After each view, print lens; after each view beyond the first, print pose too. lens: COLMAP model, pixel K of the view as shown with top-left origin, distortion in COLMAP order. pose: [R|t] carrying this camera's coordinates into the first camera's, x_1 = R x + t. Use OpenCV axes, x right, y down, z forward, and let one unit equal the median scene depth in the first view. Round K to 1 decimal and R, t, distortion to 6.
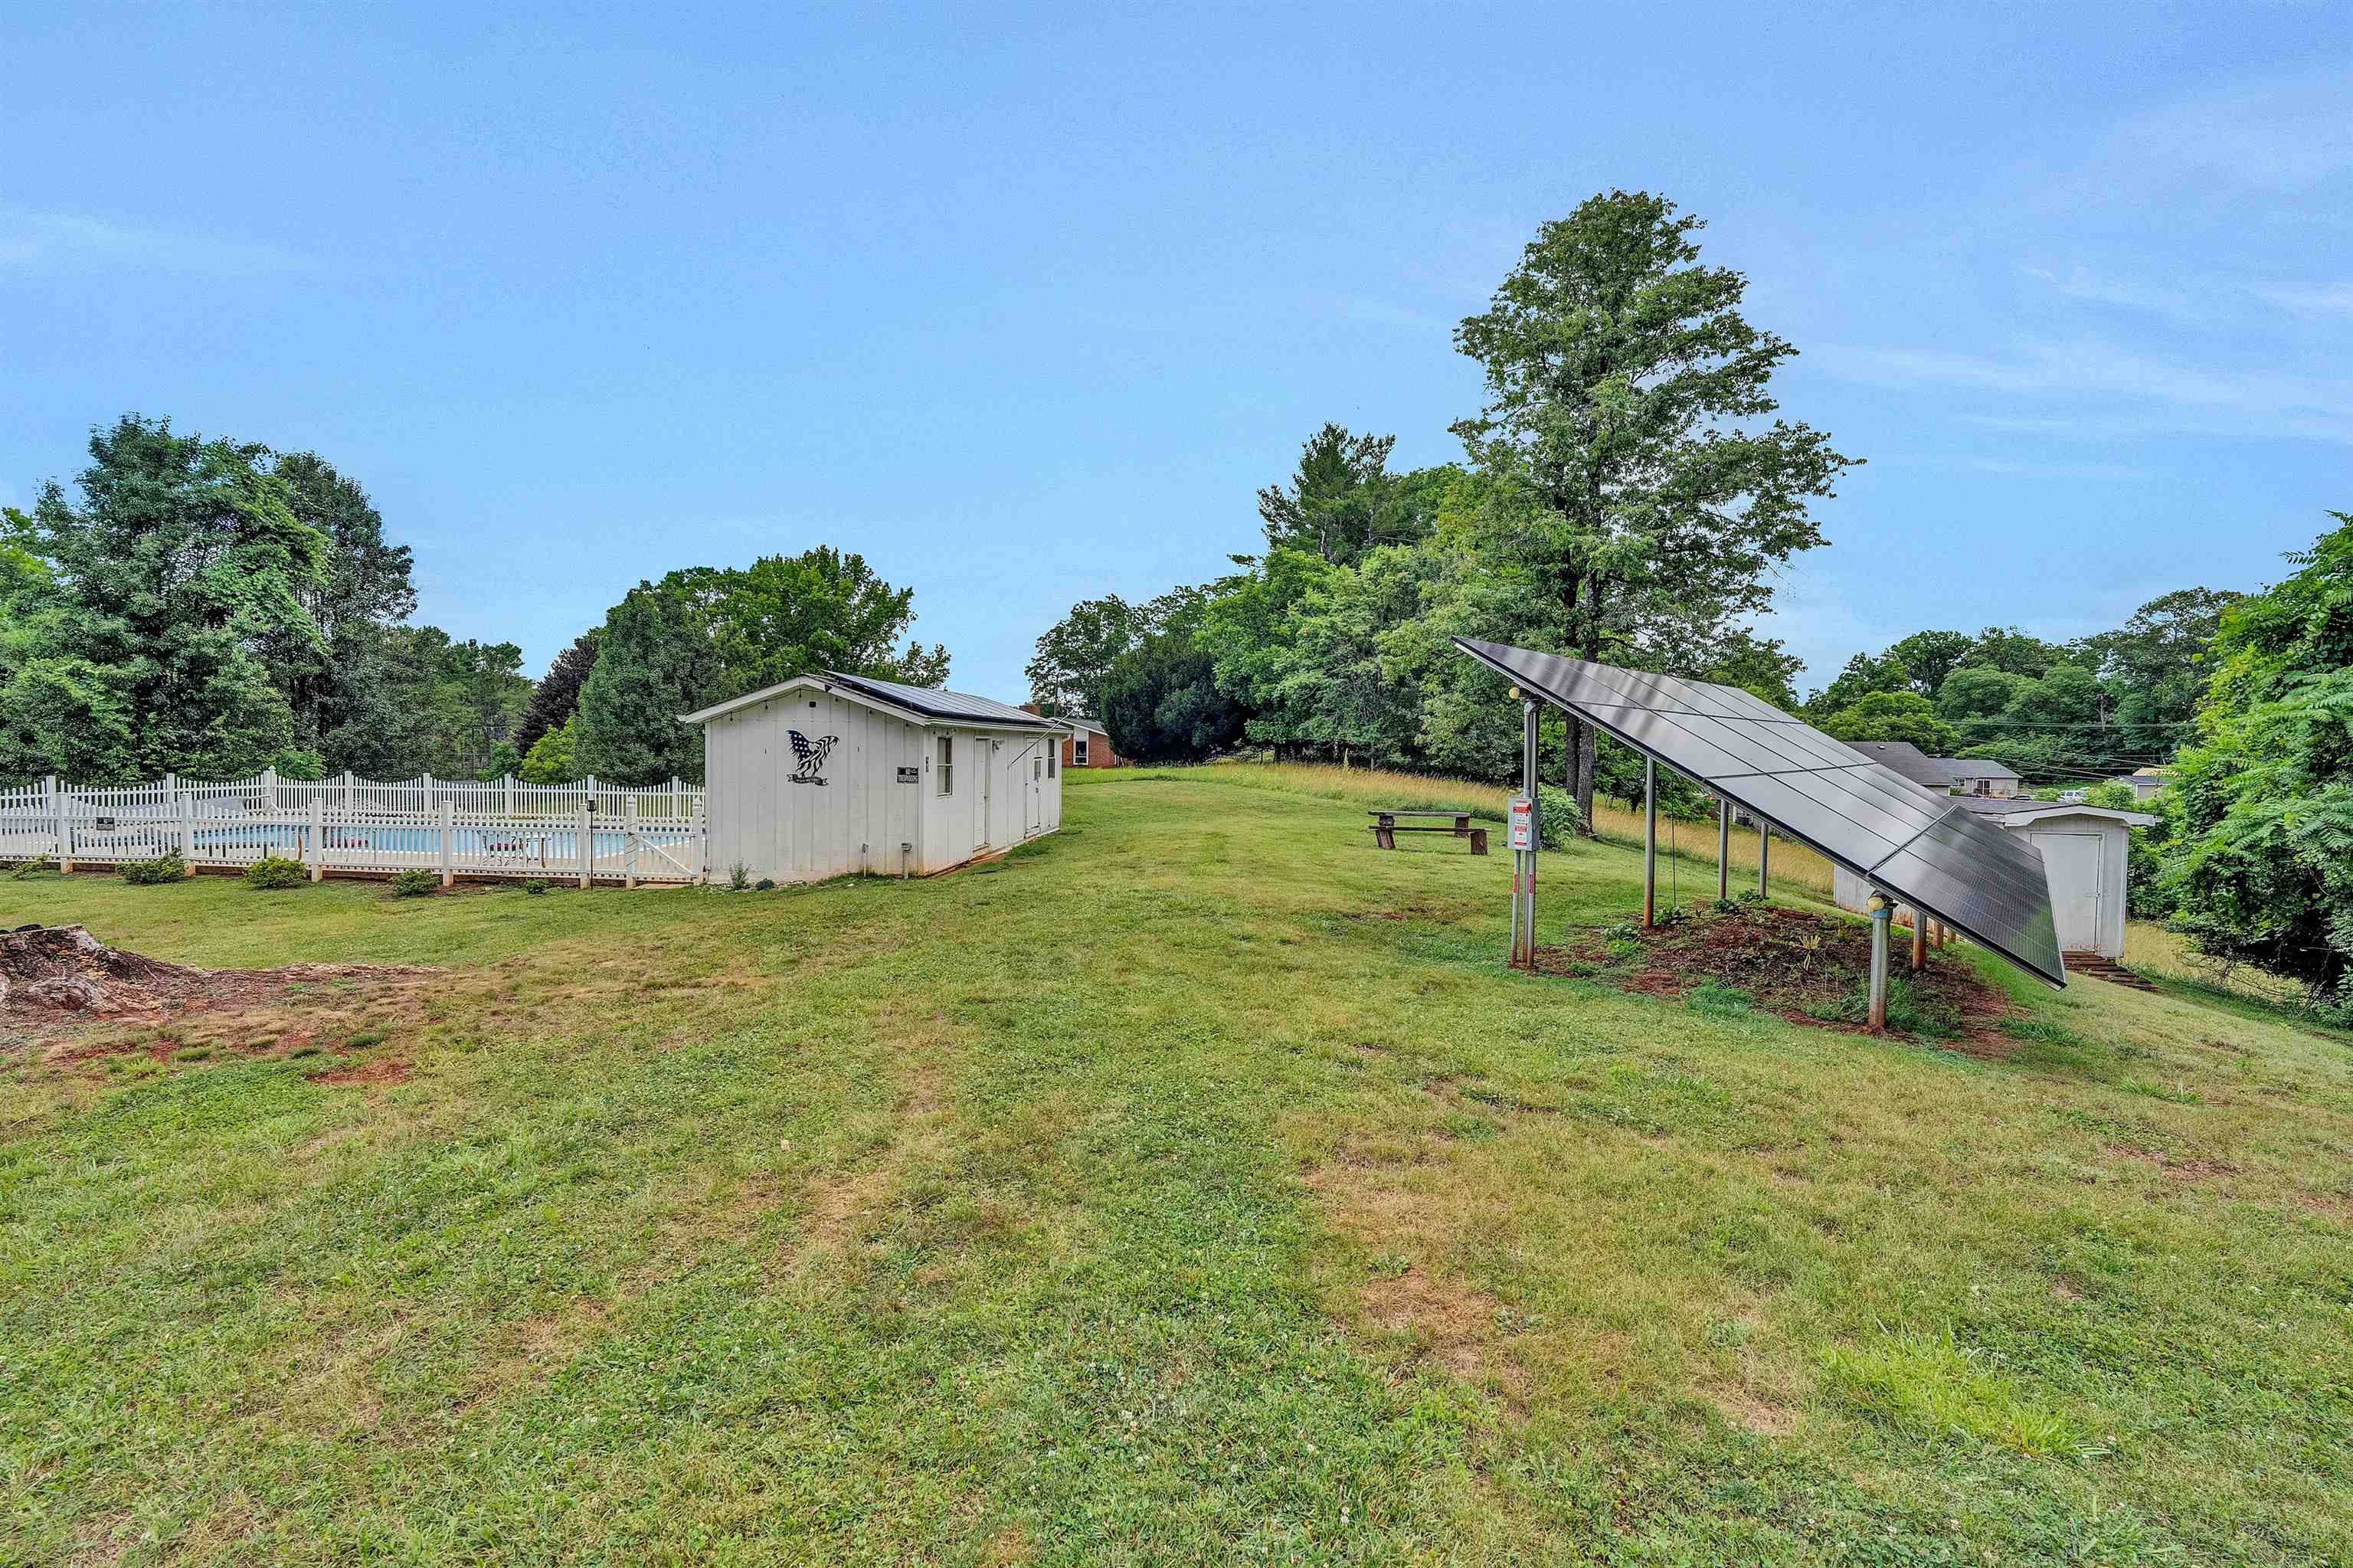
lens RADIAL K [[940.3, 0, 1178.1], [0, 940.3, 778.8], [0, 0, 1]] dist [-0.012887, 0.000109]
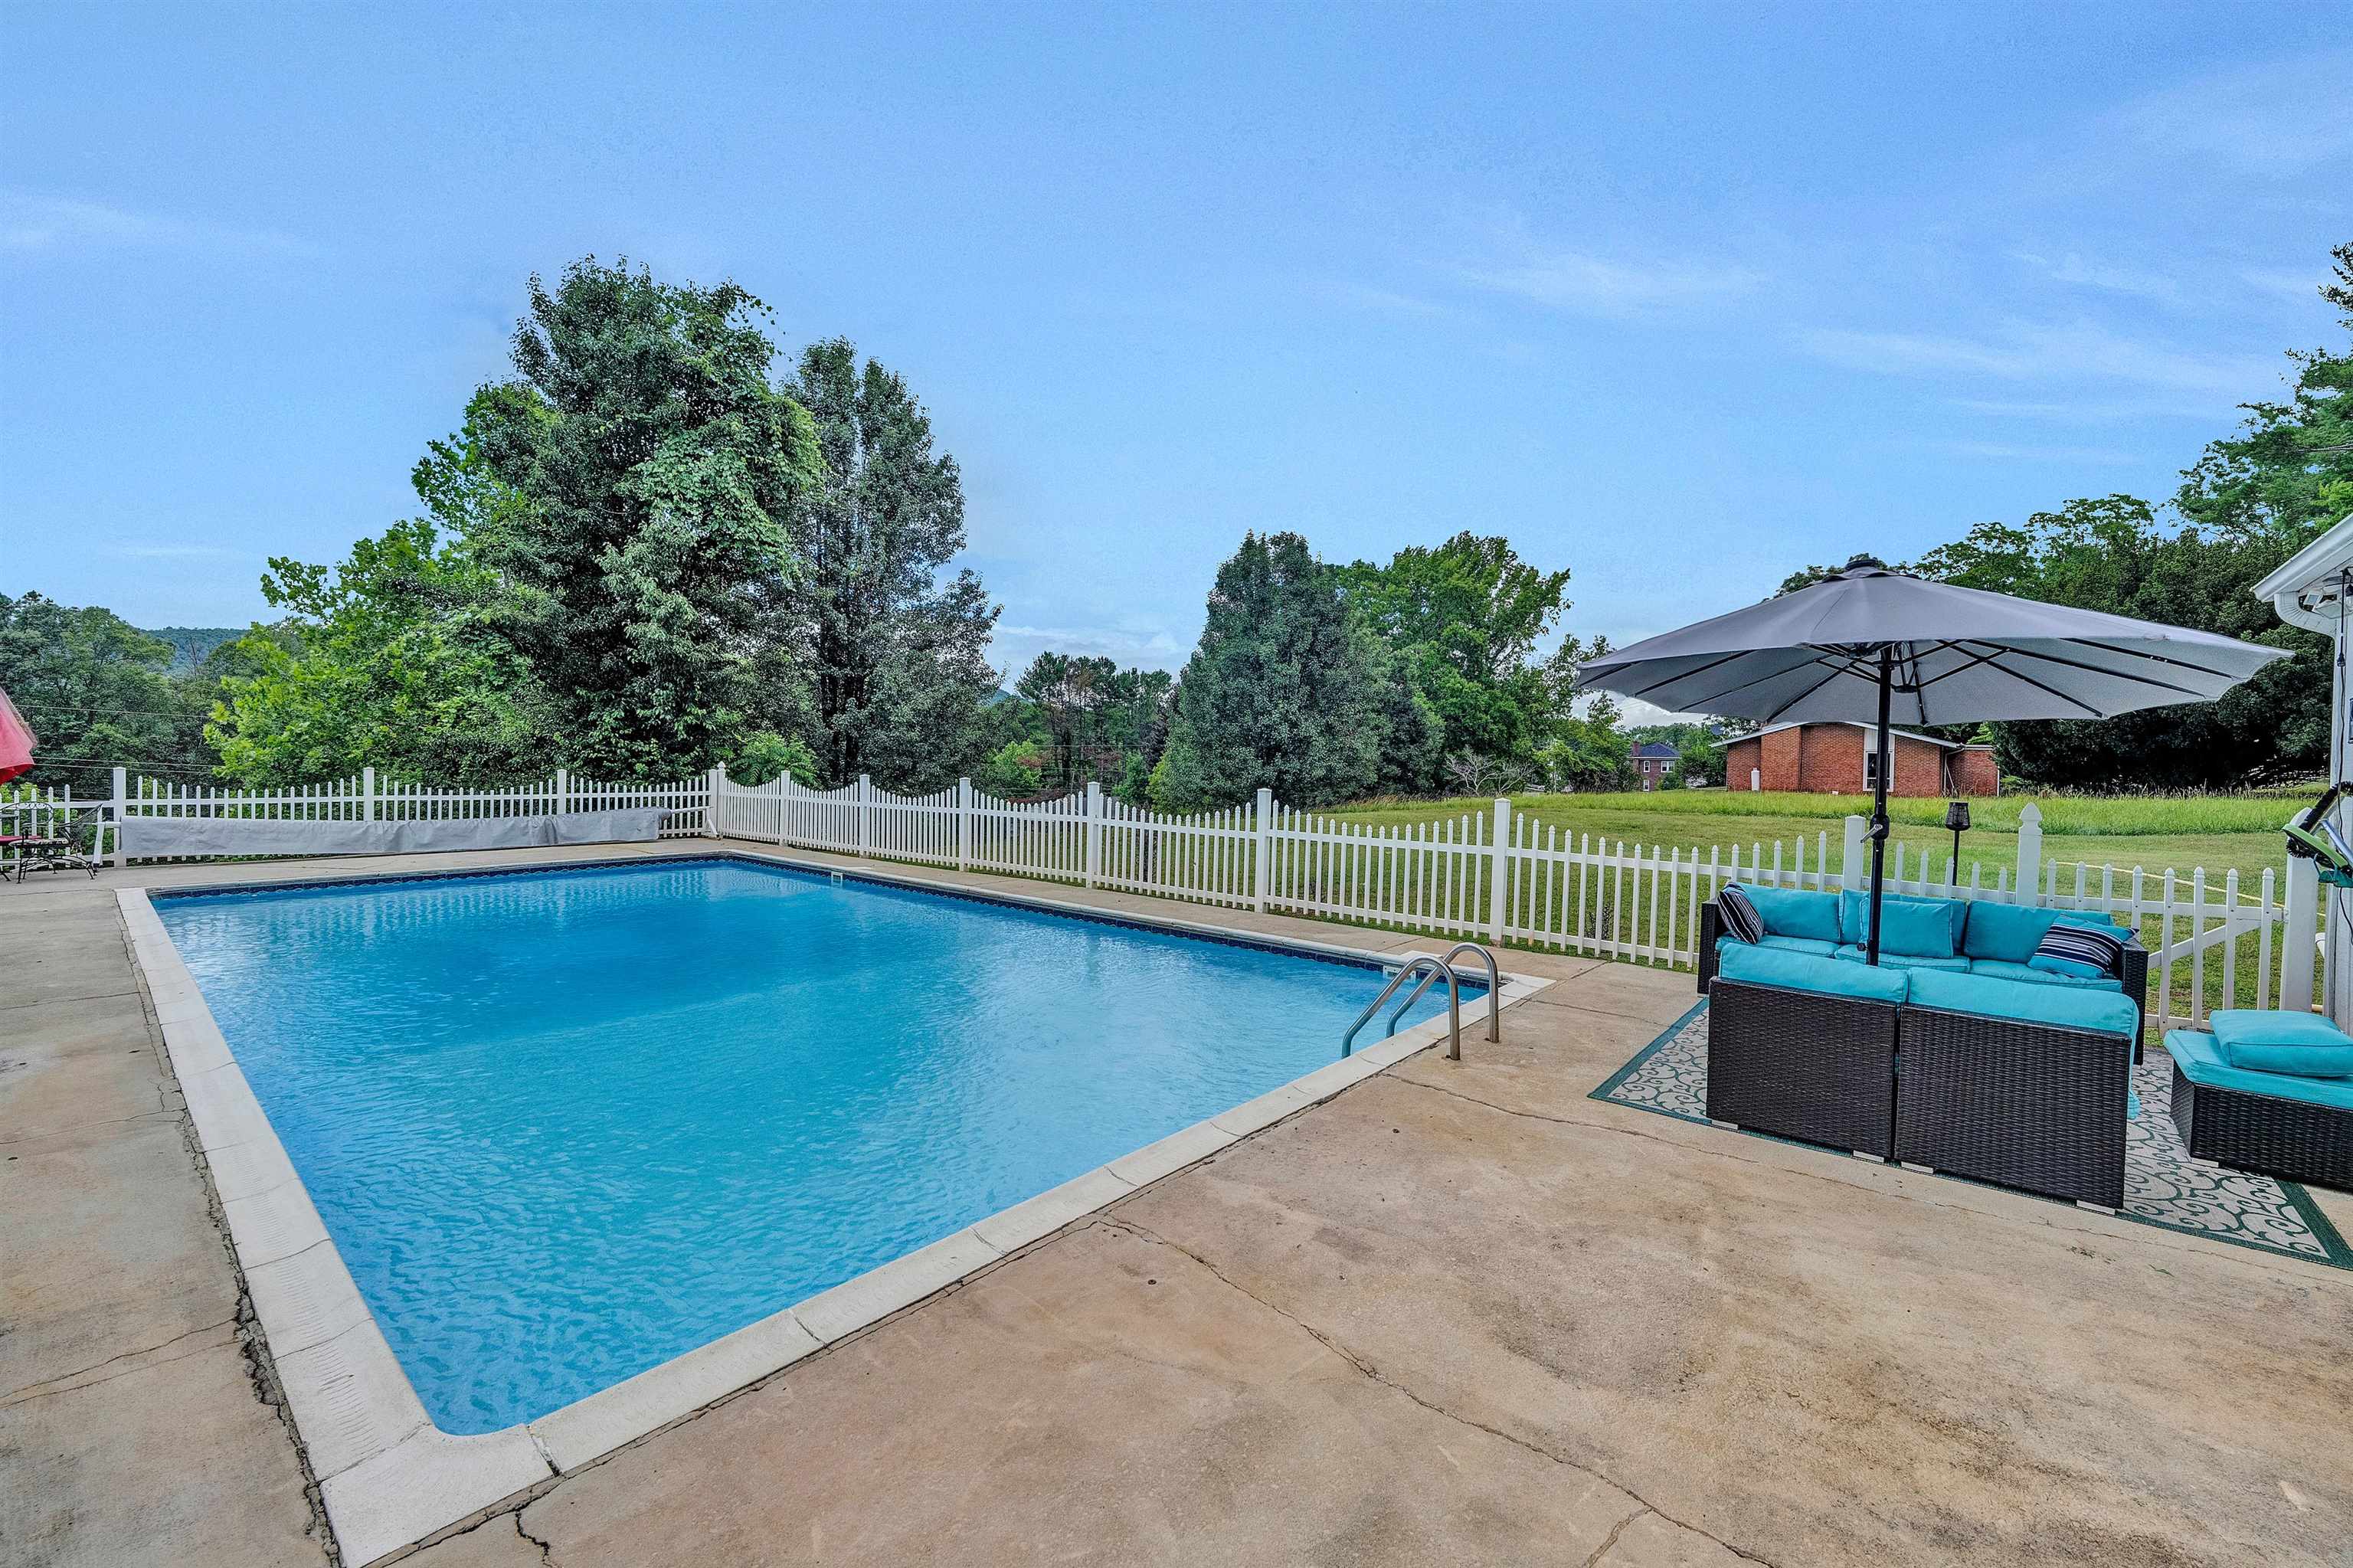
lens RADIAL K [[940.3, 0, 1192.5], [0, 940.3, 786.1], [0, 0, 1]] dist [-0.012887, 0.000109]
pose [[0.821032, 0.014236, -0.570705, -0.273344], [-0.026019, 0.999583, -0.012498, 0.001872], [0.570289, 0.025111, 0.821060, 0.533639]]
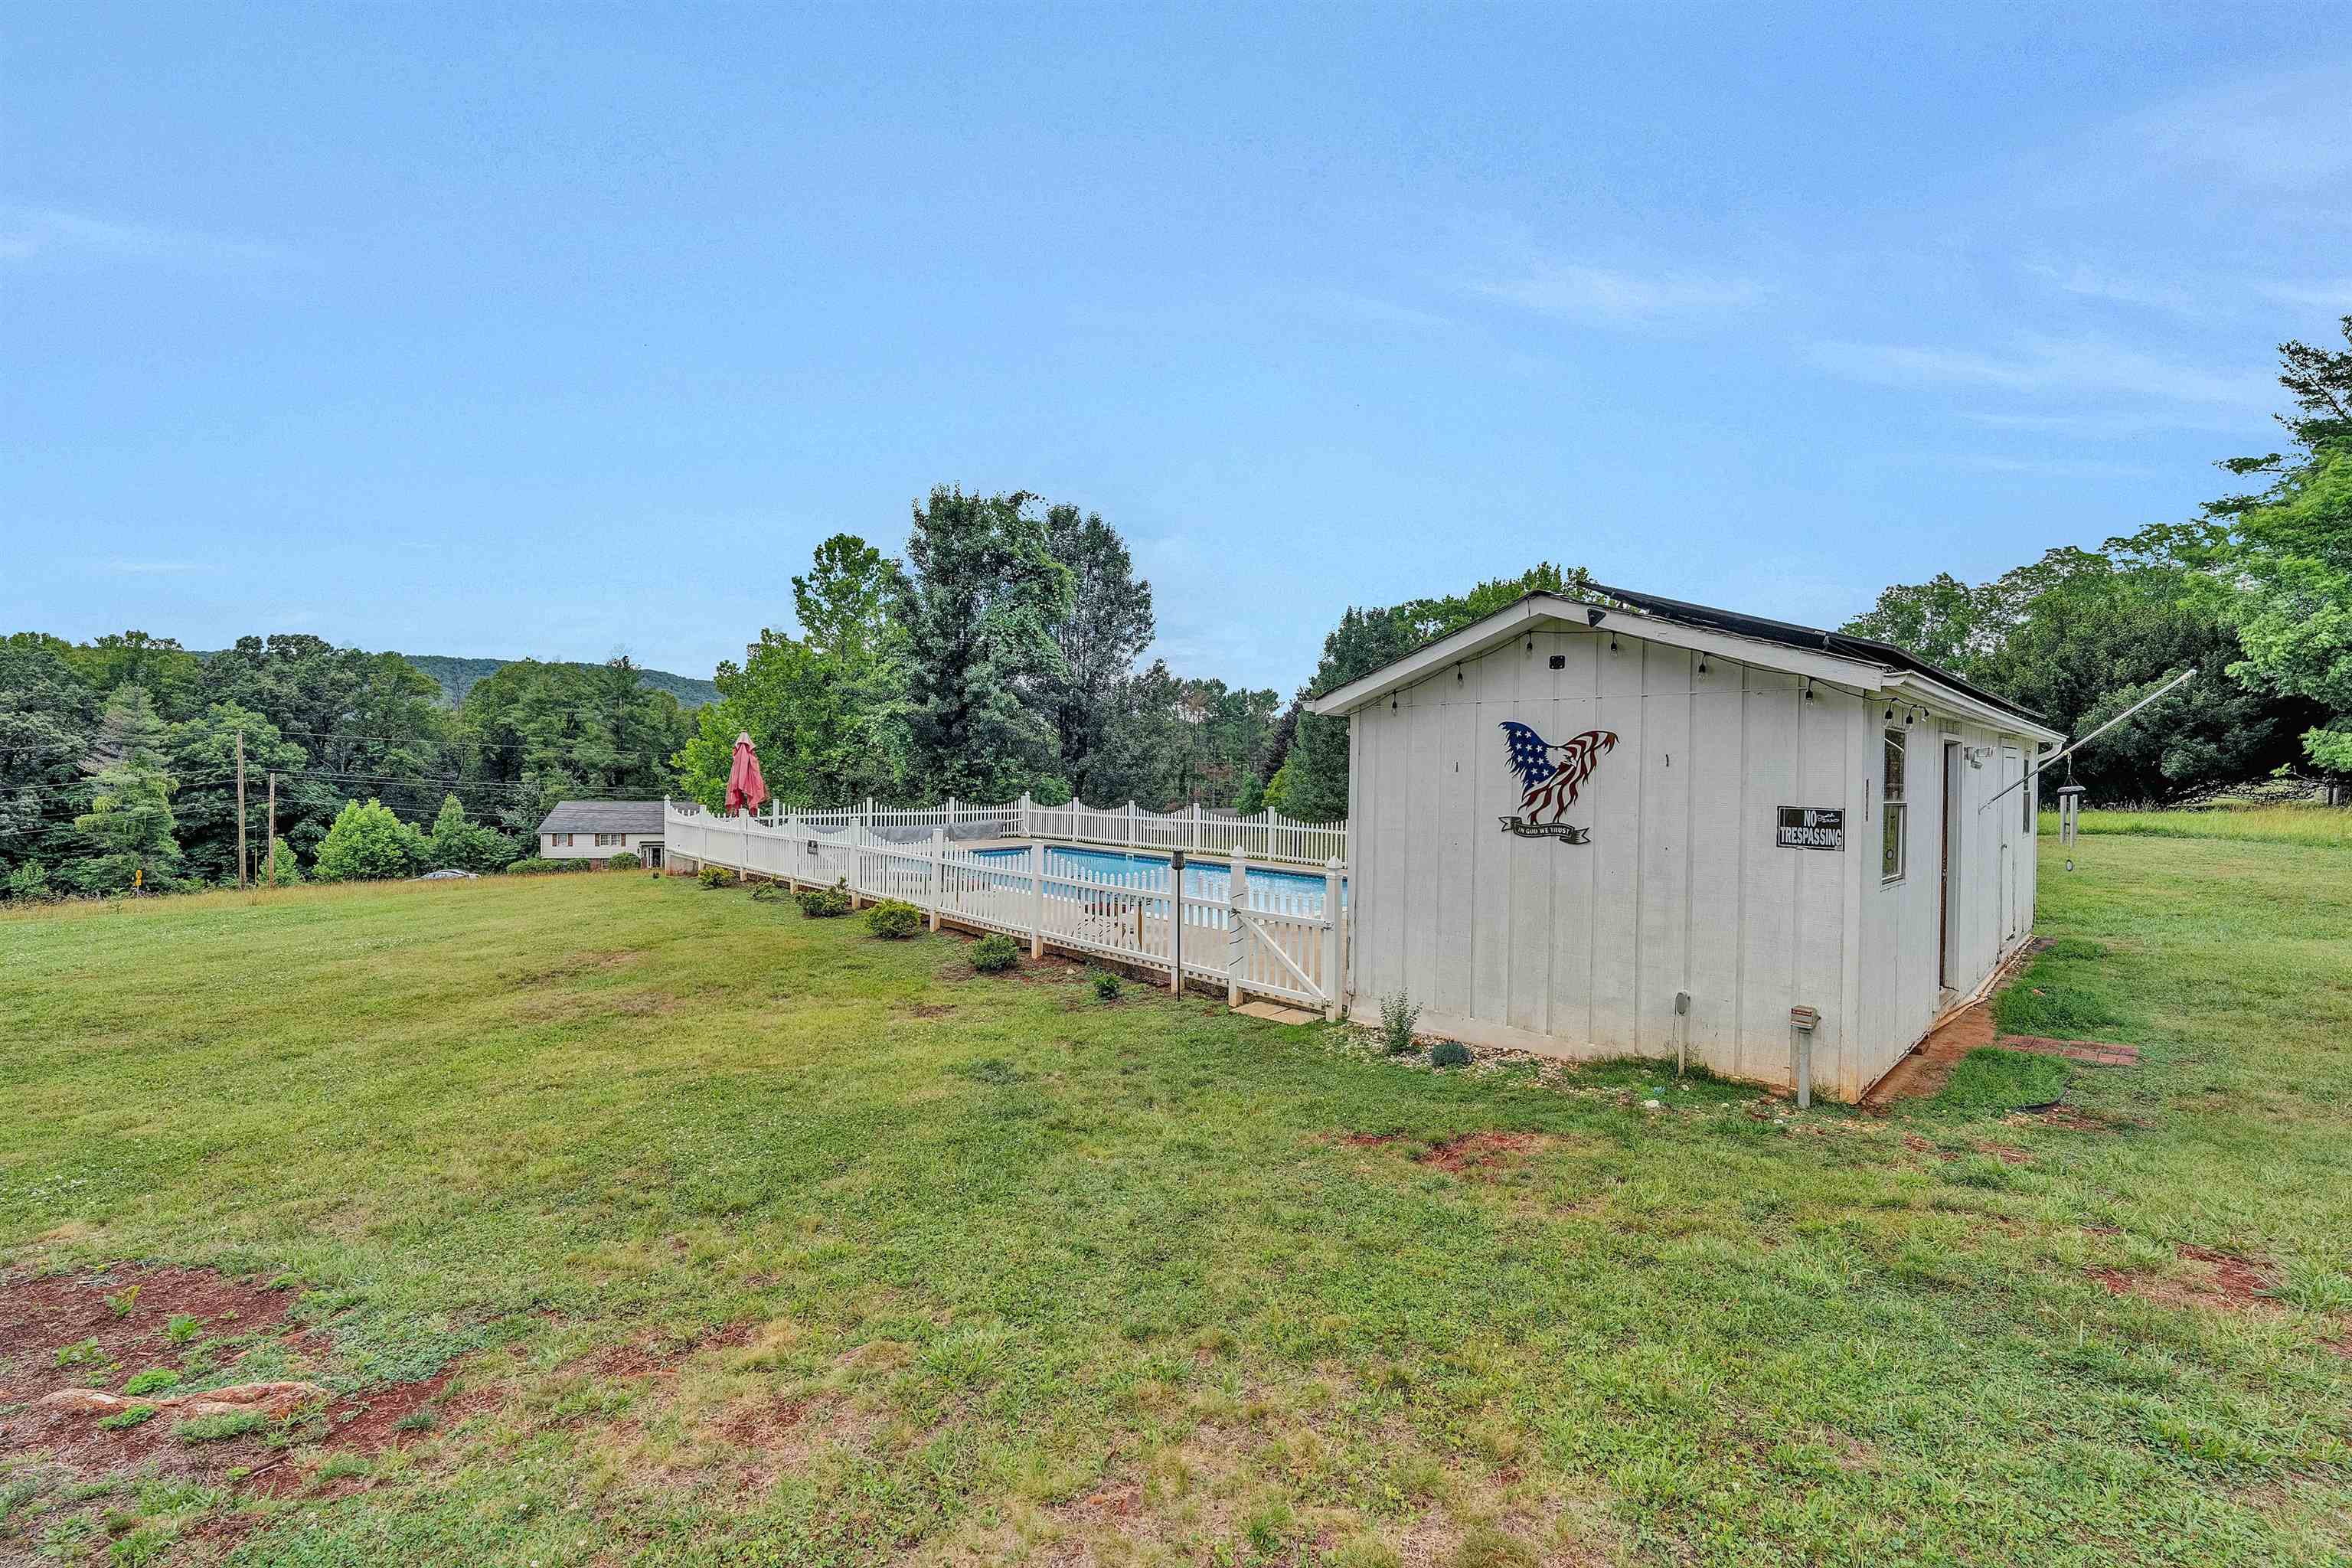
lens RADIAL K [[939.9, 0, 1187.1], [0, 939.9, 776.1], [0, 0, 1]] dist [-0.012887, 0.000109]
pose [[0.751544, -0.000912, -0.659682, -0.105927], [-0.025383, 0.999219, -0.030299, -0.003232], [0.659194, 0.039515, 0.750934, 0.256267]]
